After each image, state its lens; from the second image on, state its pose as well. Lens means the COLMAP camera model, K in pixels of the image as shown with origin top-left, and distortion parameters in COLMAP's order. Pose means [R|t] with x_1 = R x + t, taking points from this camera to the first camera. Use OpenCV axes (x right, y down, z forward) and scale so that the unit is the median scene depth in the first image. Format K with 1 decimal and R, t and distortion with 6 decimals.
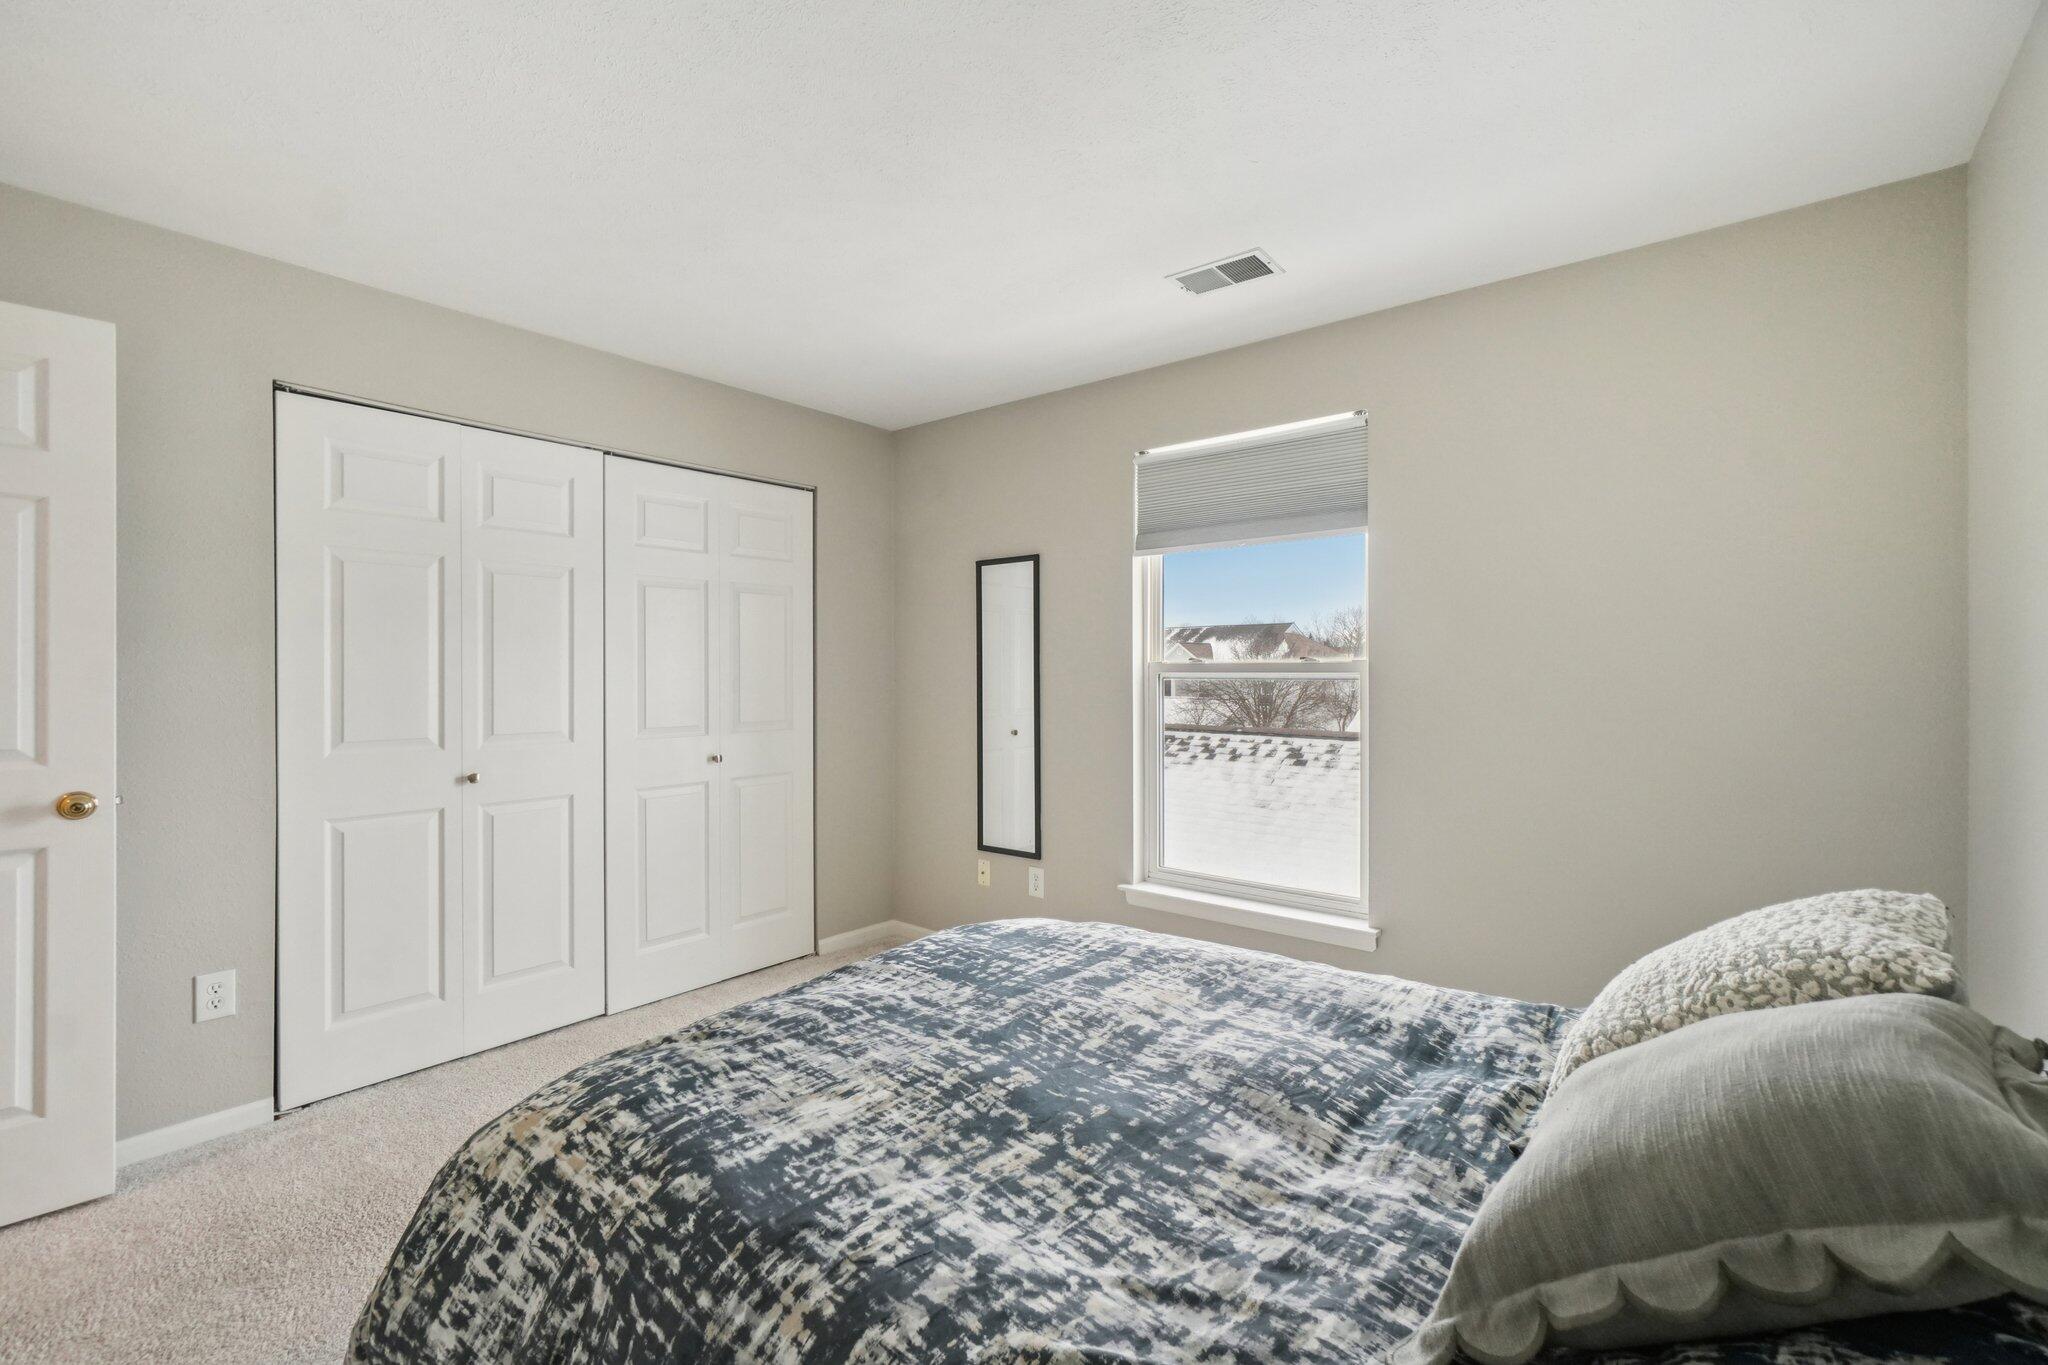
lens RADIAL K [[887.4, 0, 1029.7], [0, 887.4, 682.3], [0, 0, 1]] dist [0.000354, 0.000125]
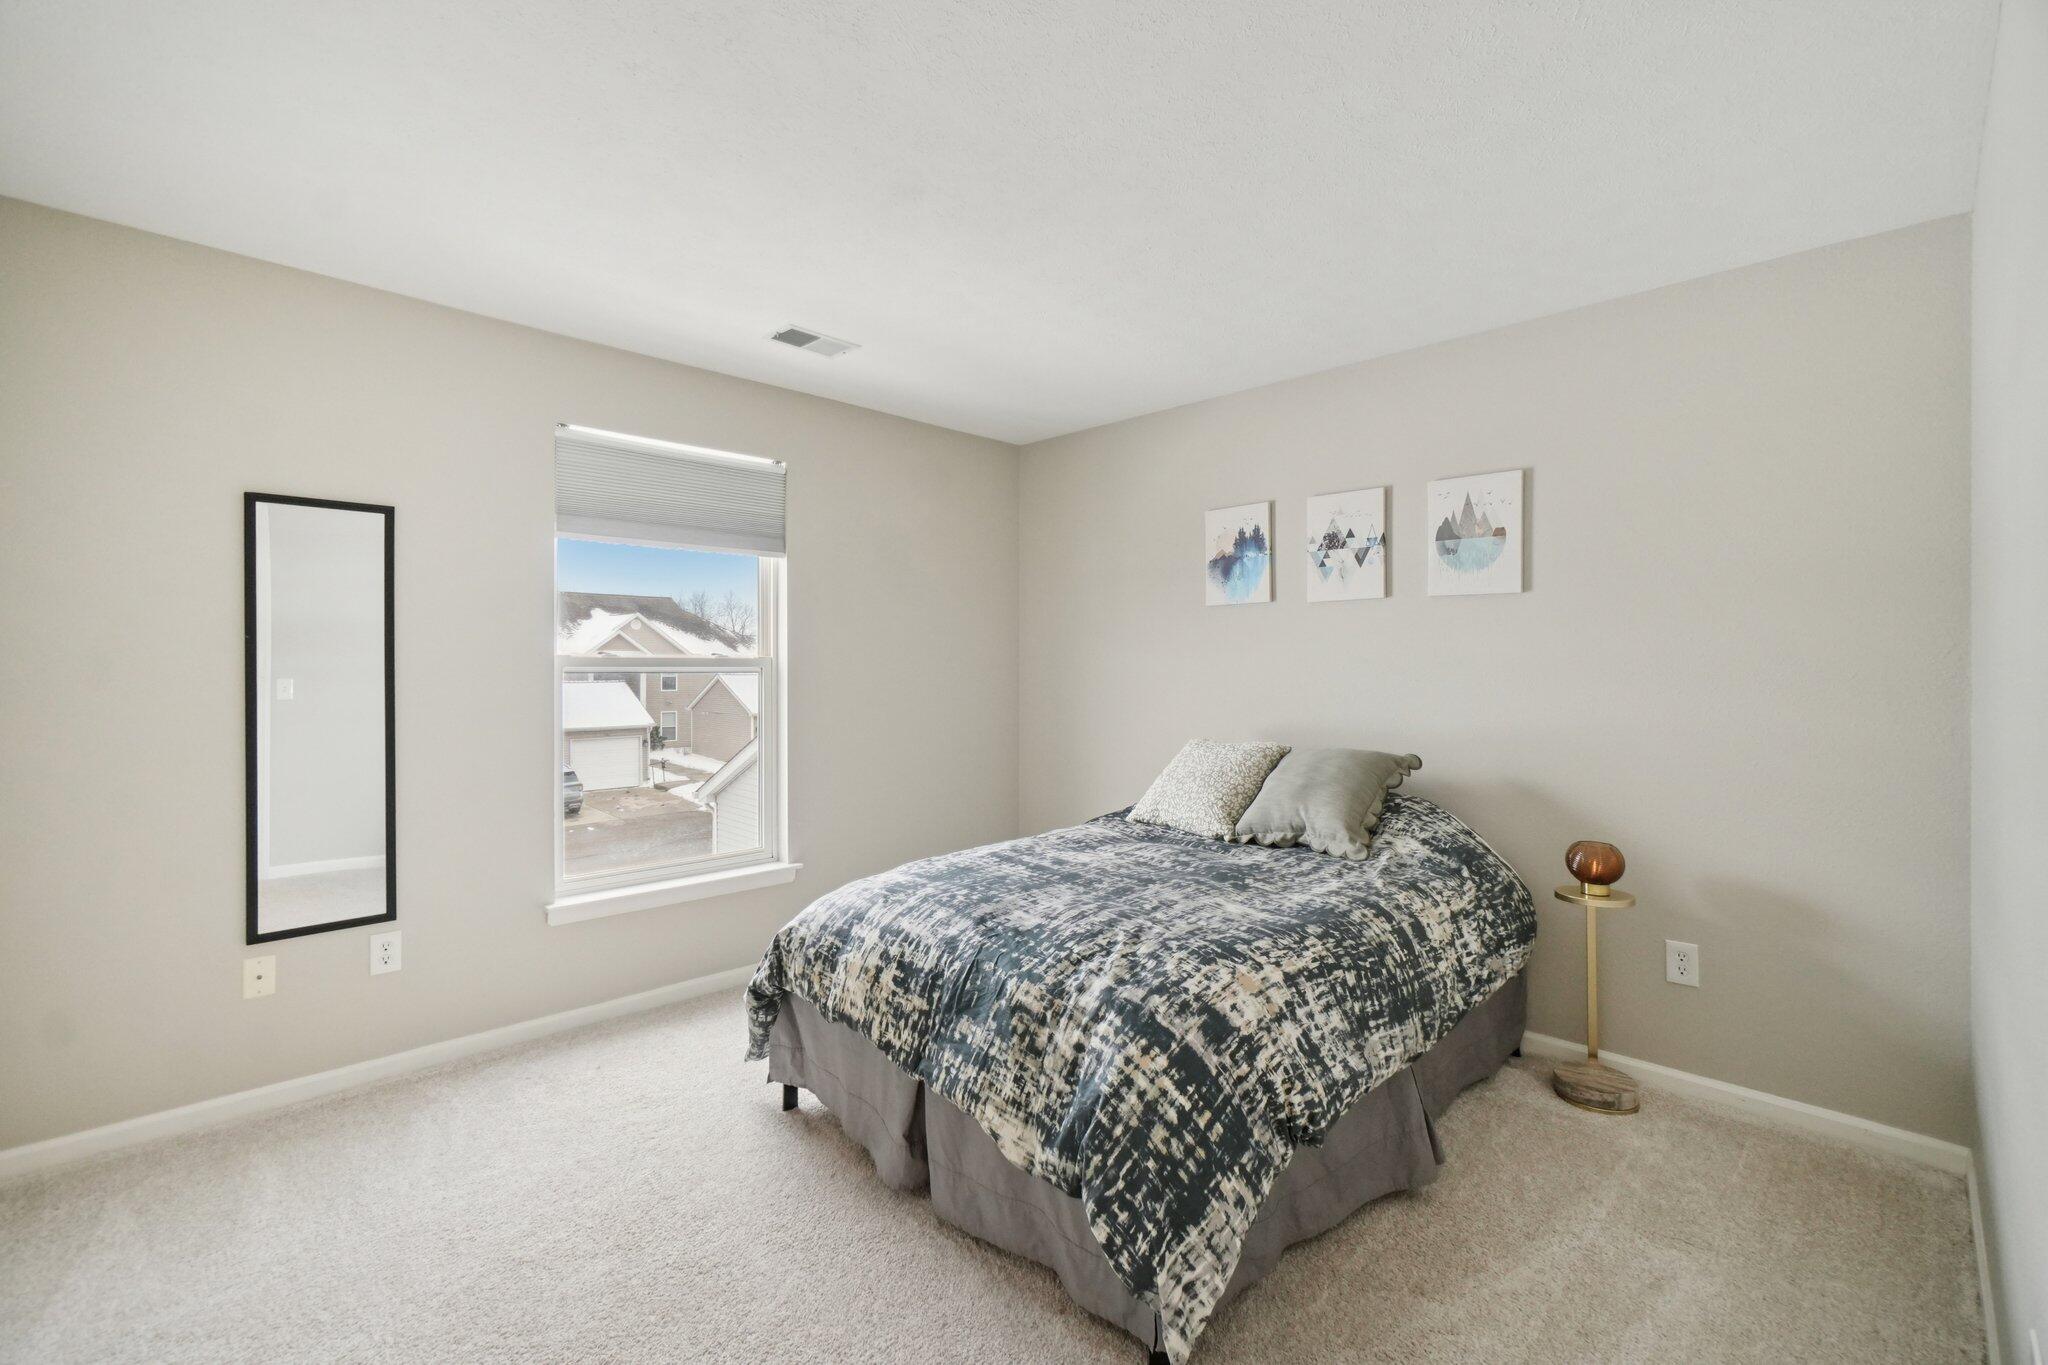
lens RADIAL K [[887.4, 0, 1026.9], [0, 887.4, 672.1], [0, 0, 1]] dist [0.000354, 0.000125]
pose [[0.098913, -0.008412, 0.995061, -2.146730], [0.008615, 0.999934, 0.007597, -0.024440], [-0.995059, 0.007821, 0.098979, 1.278027]]
